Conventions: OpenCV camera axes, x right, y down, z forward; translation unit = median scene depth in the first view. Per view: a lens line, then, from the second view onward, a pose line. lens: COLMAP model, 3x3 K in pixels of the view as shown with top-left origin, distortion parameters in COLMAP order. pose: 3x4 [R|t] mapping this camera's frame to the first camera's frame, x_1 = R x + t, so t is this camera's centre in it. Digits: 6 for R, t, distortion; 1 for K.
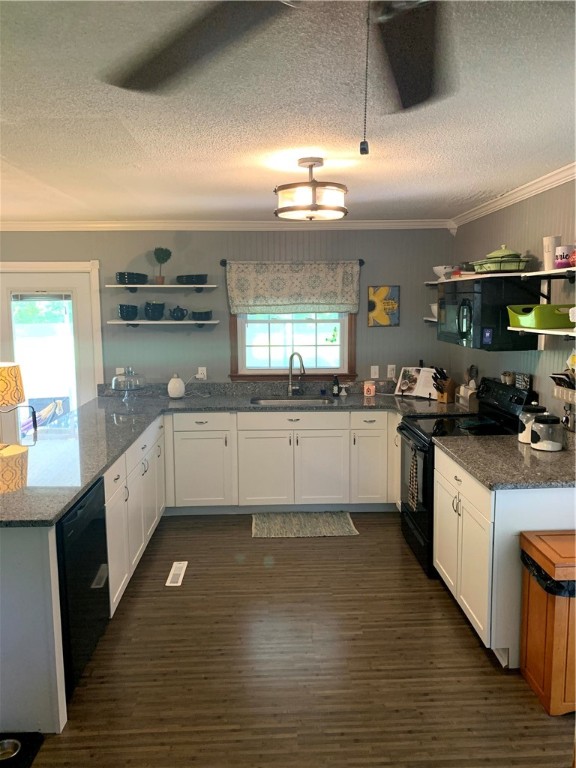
lens RADIAL K [[587.8, 0, 289.8], [0, 587.8, 383.8], [0, 0, 1]] dist [0.030624, -0.017946]
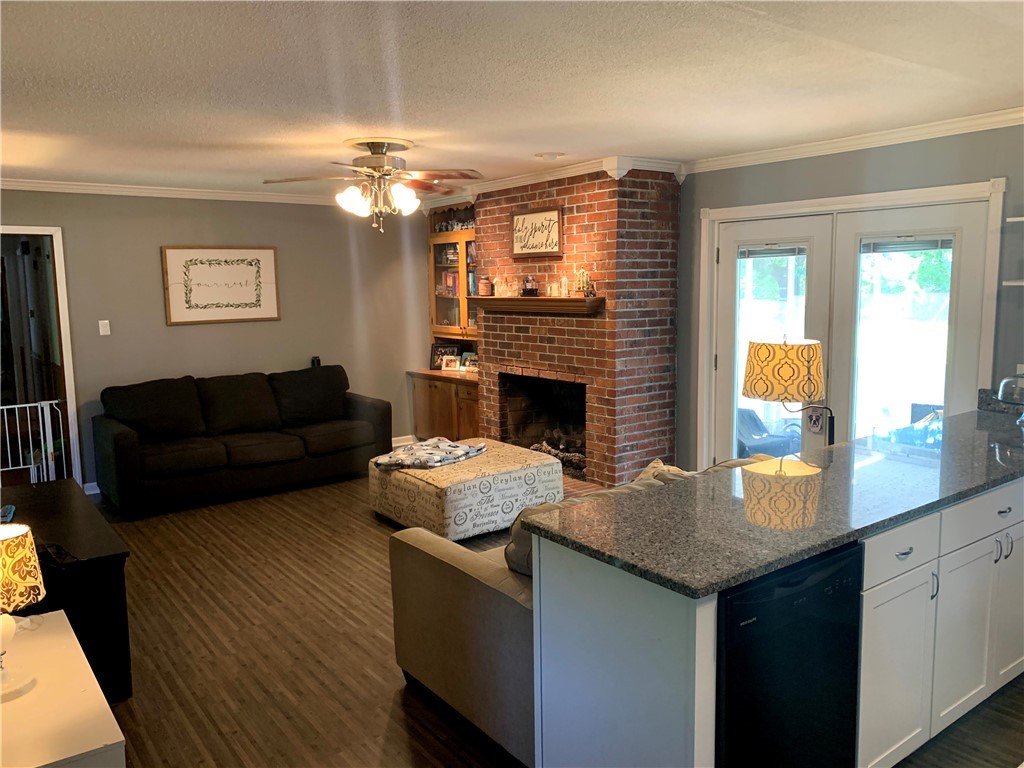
lens RADIAL K [[783.7, 0, 512.4], [0, 783.7, 378.9], [0, 0, 1]] dist [0.030624, -0.017946]
pose [[0.569117, 0.096016, -0.816631, 0.054206], [-0.099964, 0.993871, 0.047189, -0.000174], [0.816157, 0.054778, 0.575227, 0.165650]]
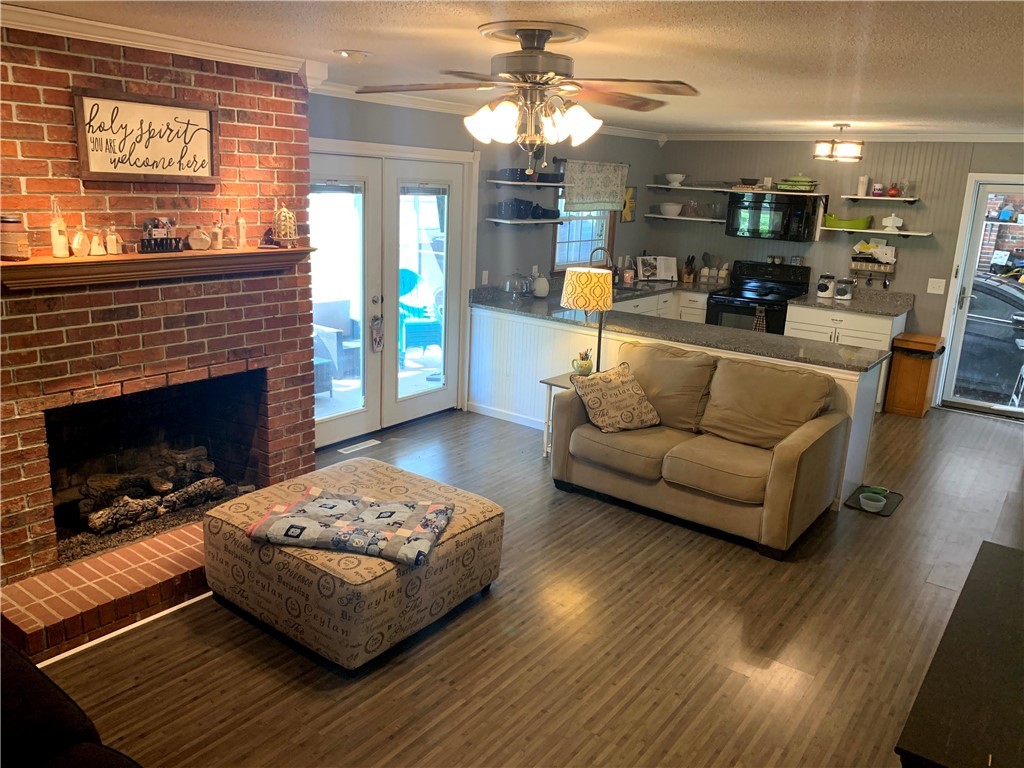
lens RADIAL K [[783.7, 0, 523.8], [0, 783.7, 364.5], [0, 0, 1]] dist [0.030624, -0.017946]
pose [[0.623204, -0.147105, 0.768099, -1.247421], [0.061344, 0.988319, 0.139509, -0.050116], [-0.779650, -0.039824, 0.624948, 0.180604]]
